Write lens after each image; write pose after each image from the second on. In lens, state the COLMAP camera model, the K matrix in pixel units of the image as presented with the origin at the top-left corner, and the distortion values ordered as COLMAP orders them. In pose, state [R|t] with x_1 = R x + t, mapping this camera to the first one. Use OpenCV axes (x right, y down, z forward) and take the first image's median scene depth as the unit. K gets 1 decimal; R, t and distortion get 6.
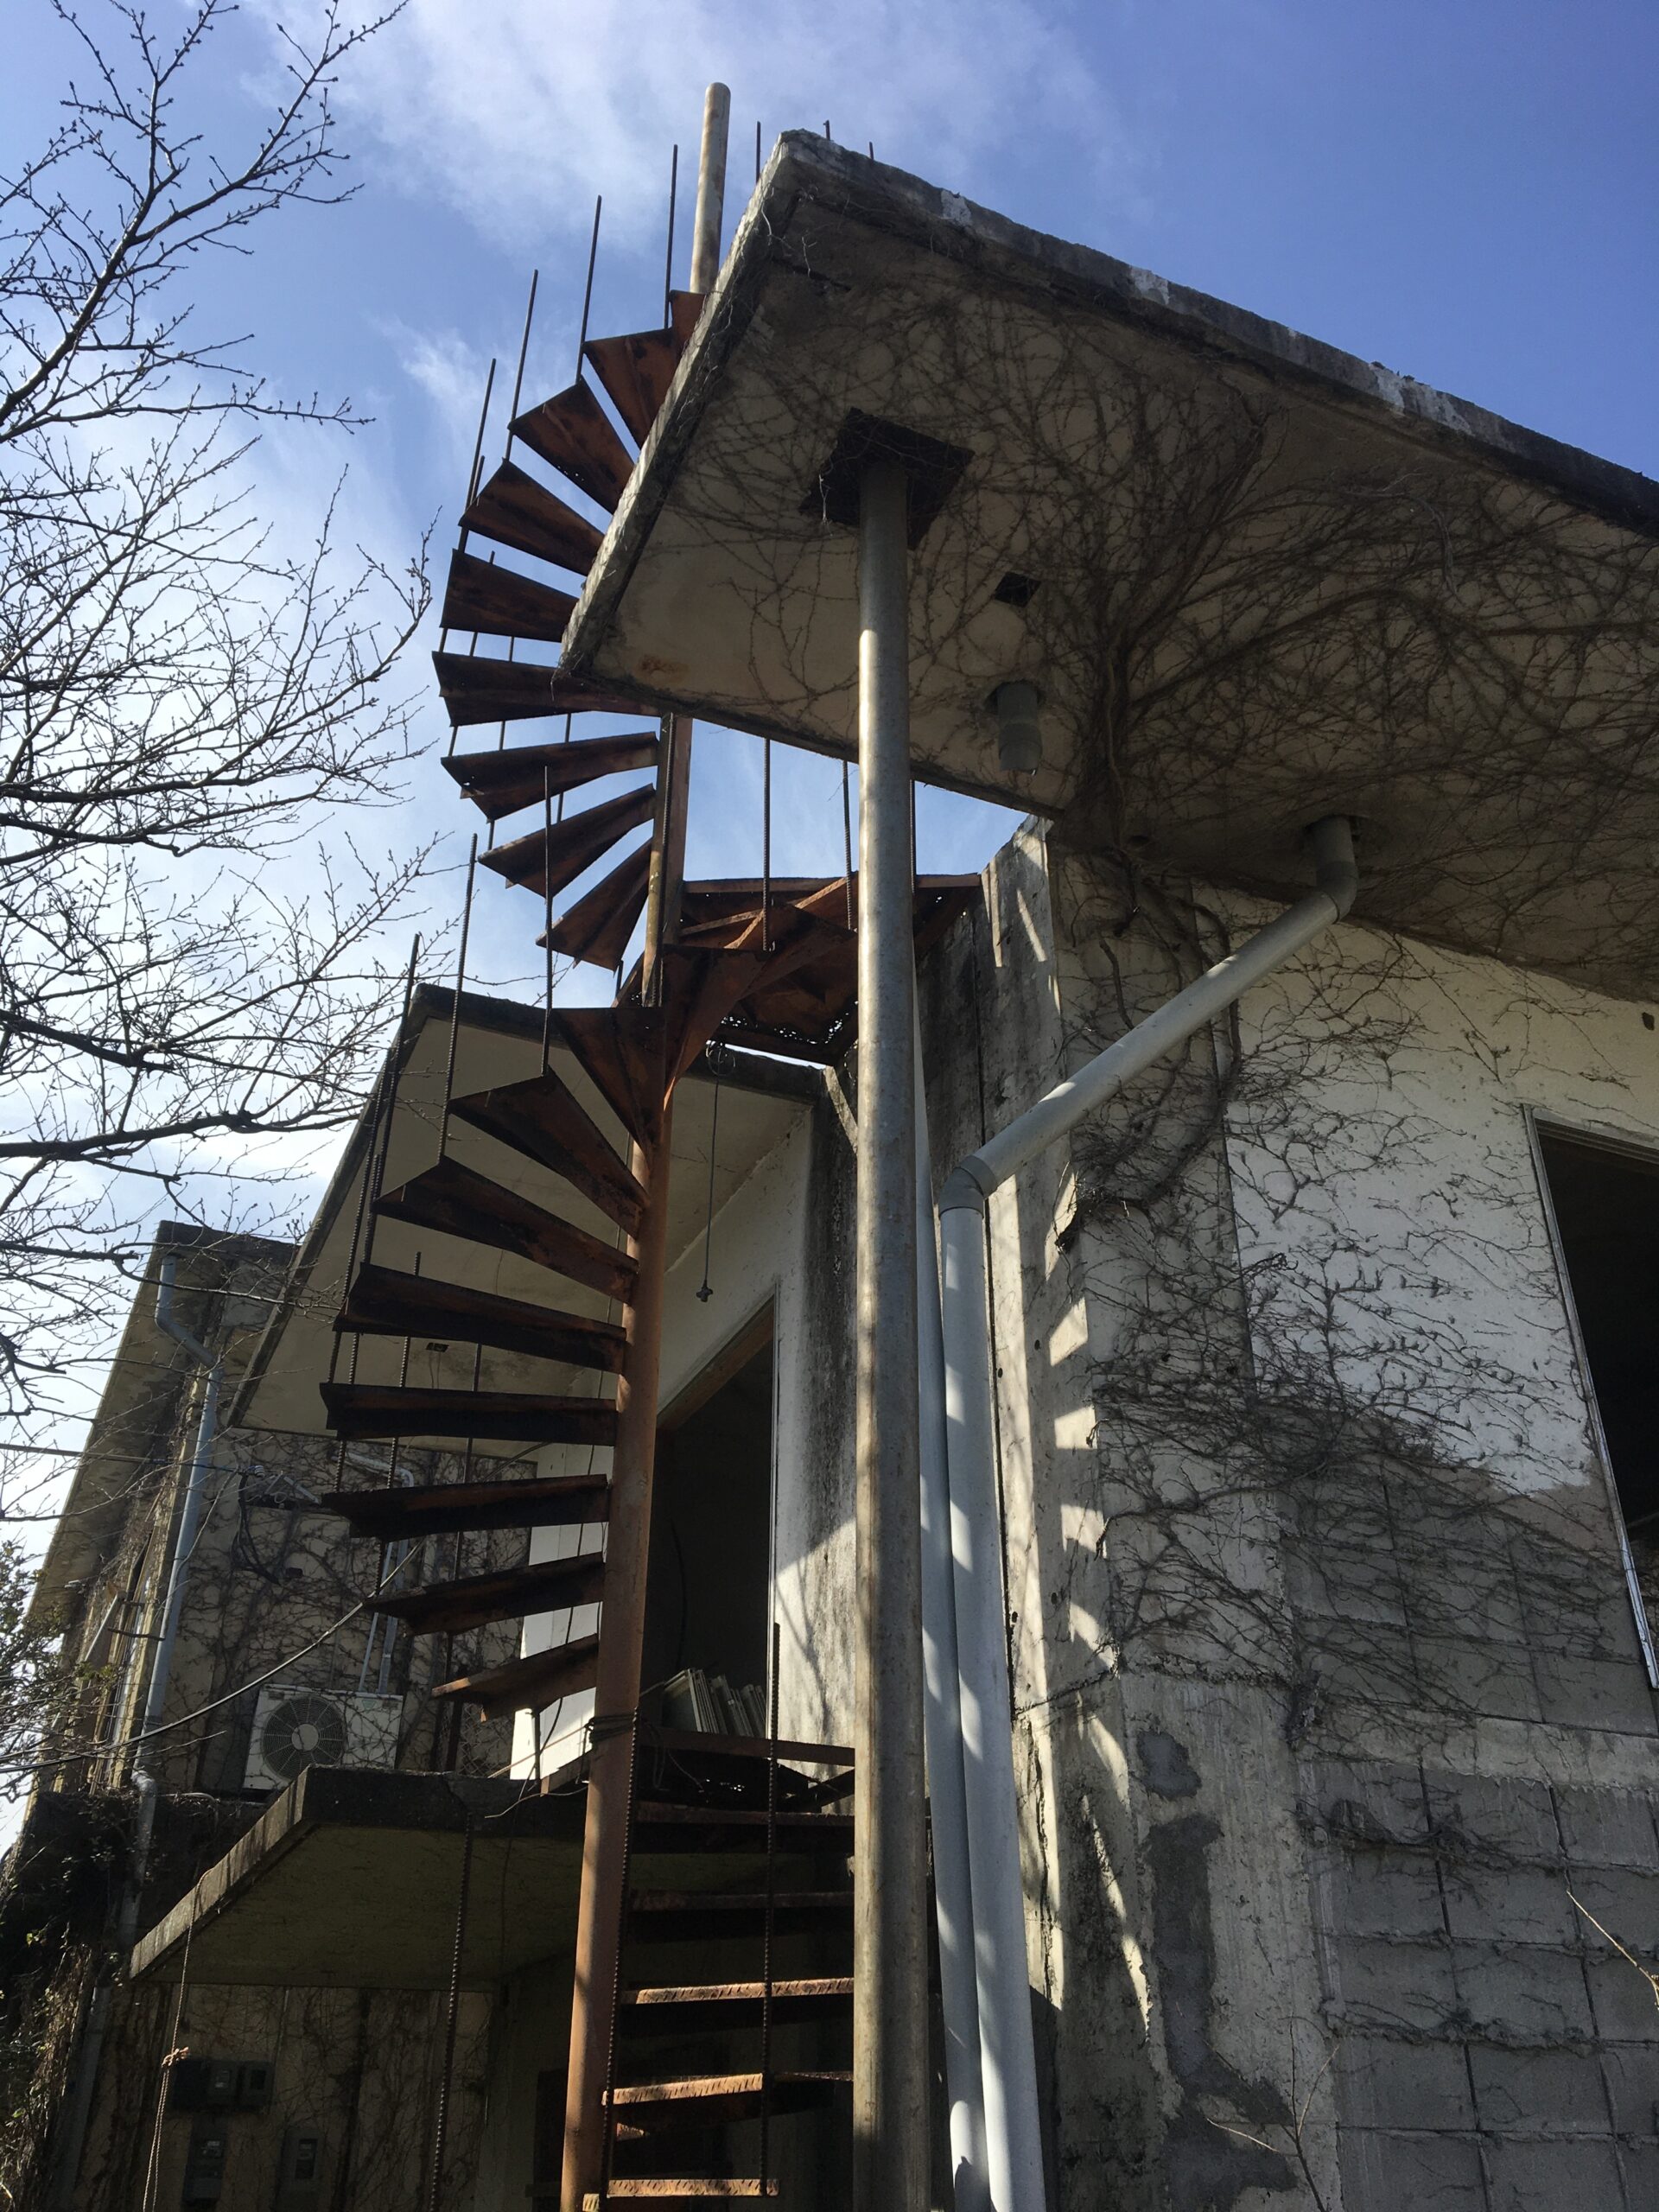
lens RADIAL K [[1838.8, 0, 829.5], [0, 1838.8, 1095.6], [0, 0, 1]] dist [0.029211, -0.047920]
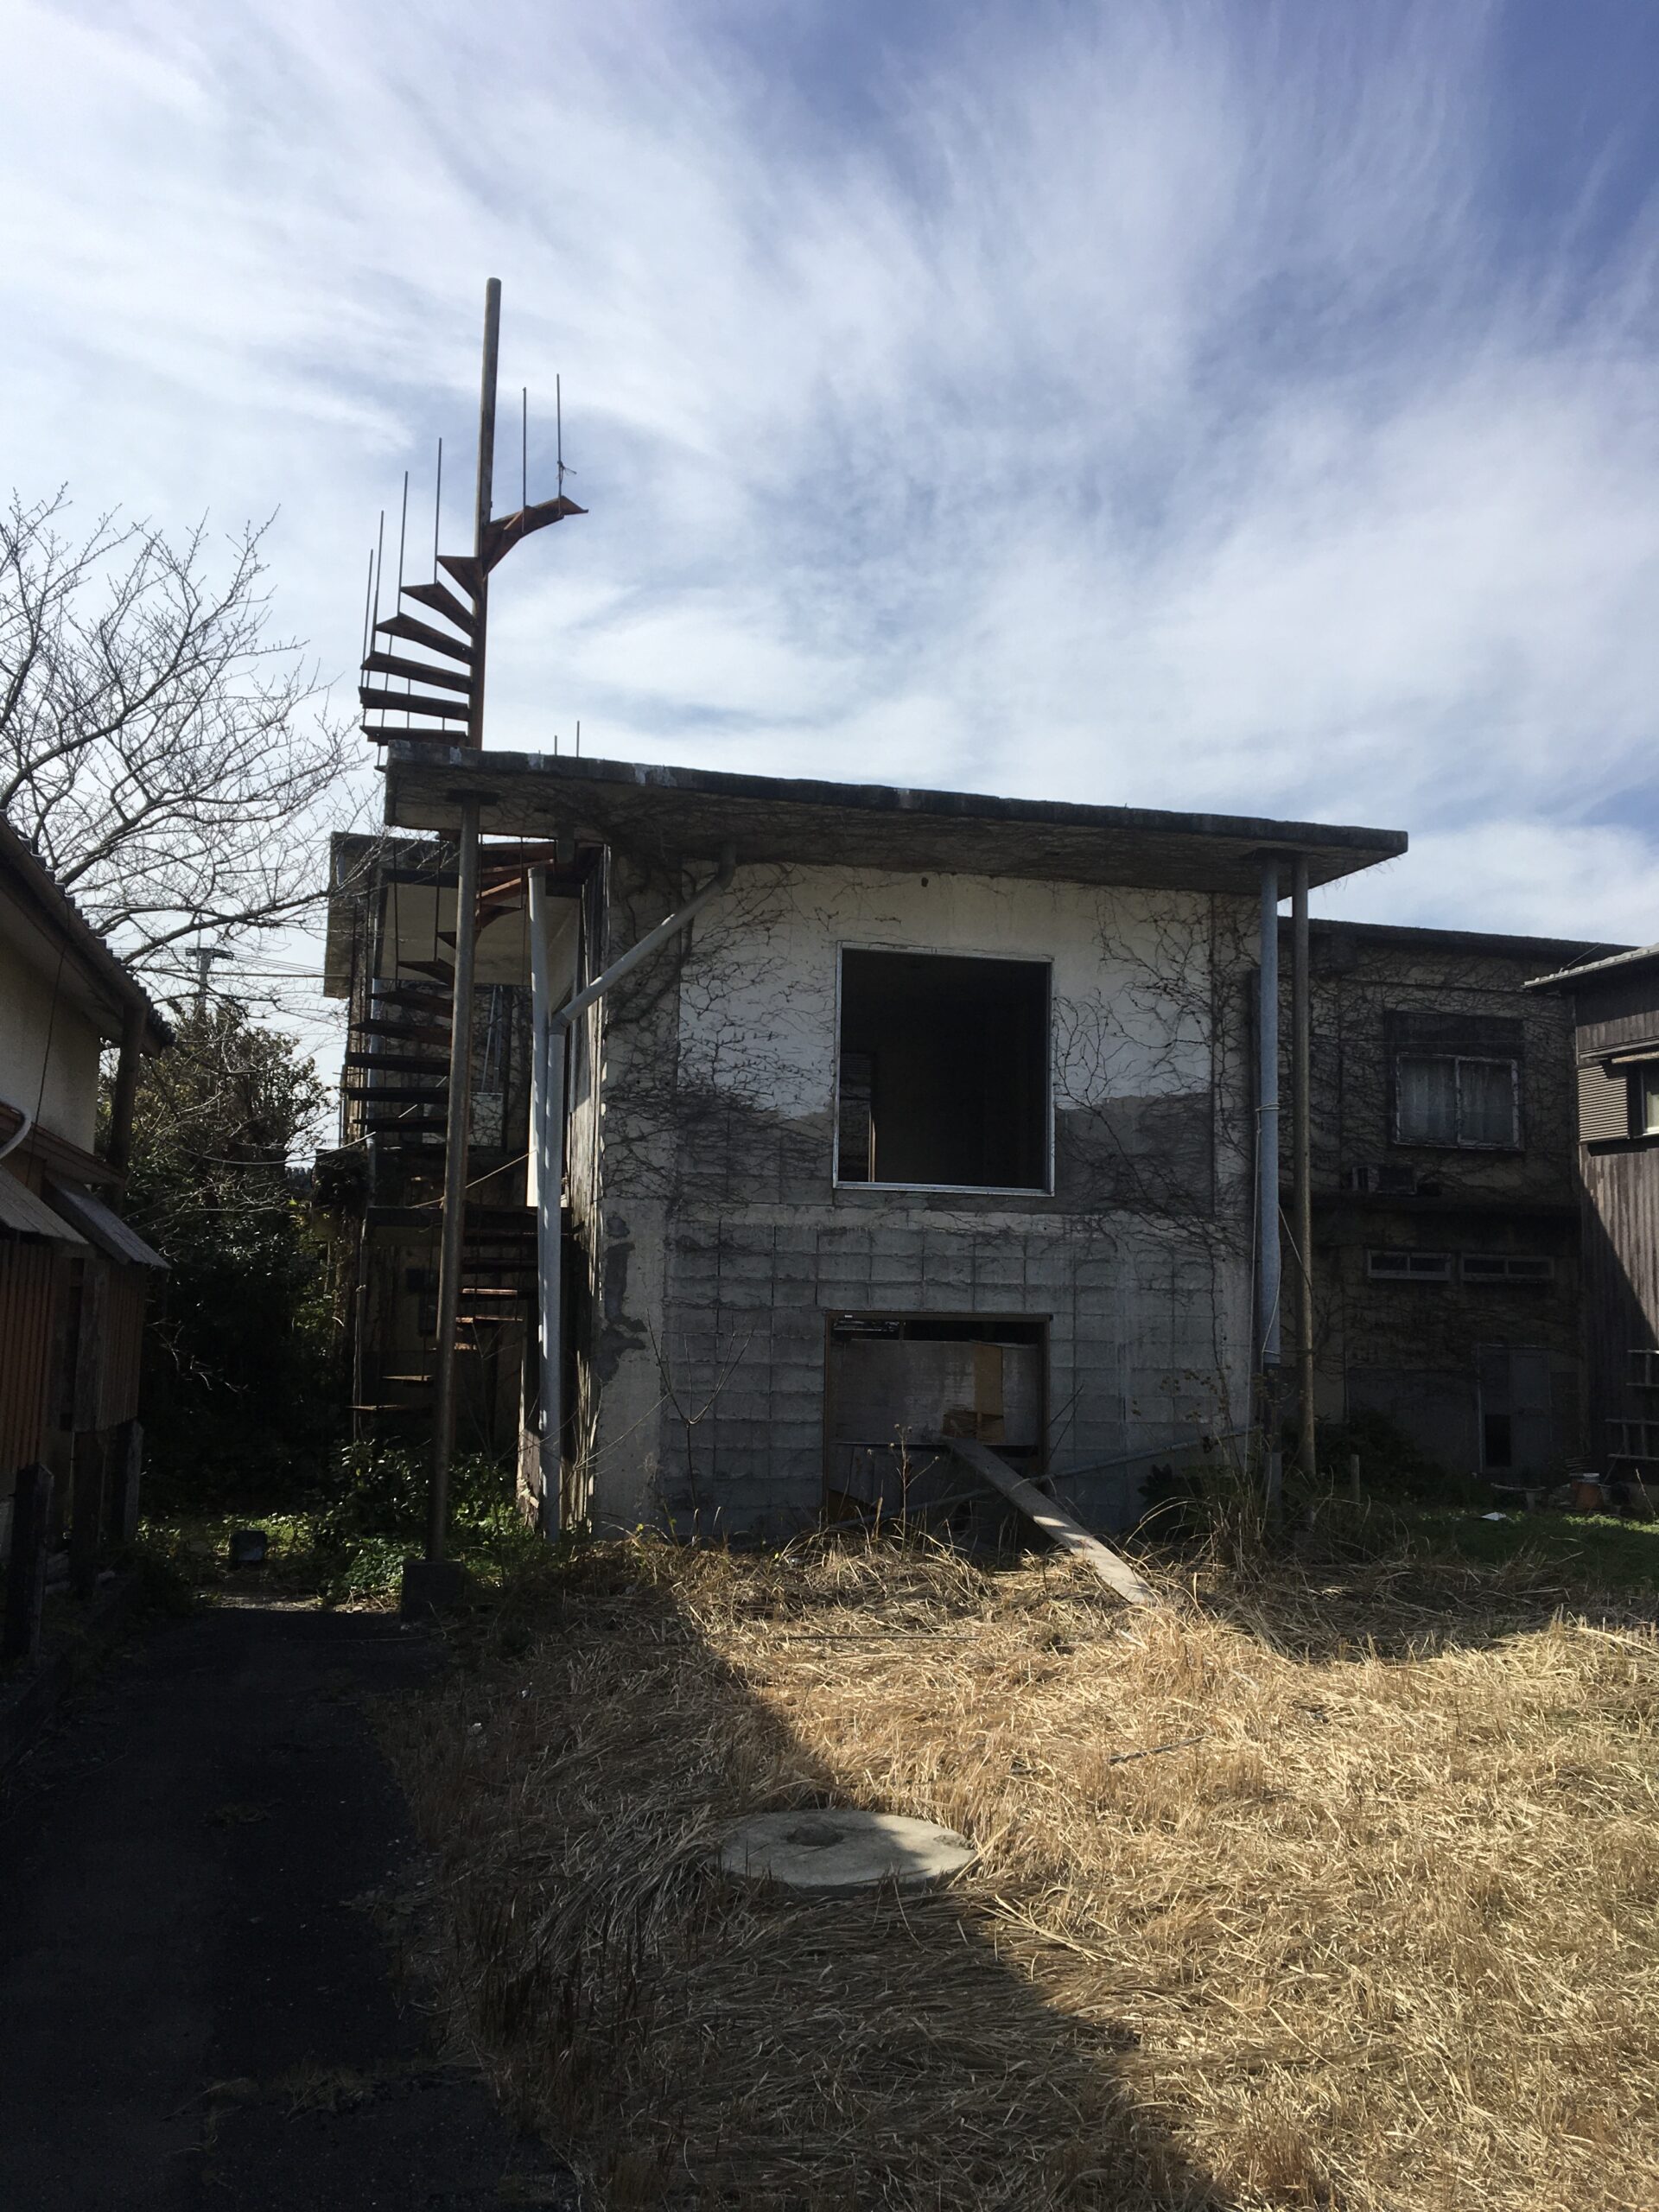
lens RADIAL K [[1838.8, 0, 831.9], [0, 1838.8, 1110.8], [0, 0, 1]] dist [0.029211, -0.047920]
pose [[0.988294, -0.005071, -0.152477, 0.852998], [0.067746, 0.910089, 0.408837, -0.881117], [0.136694, -0.414381, 0.899779, -1.371317]]
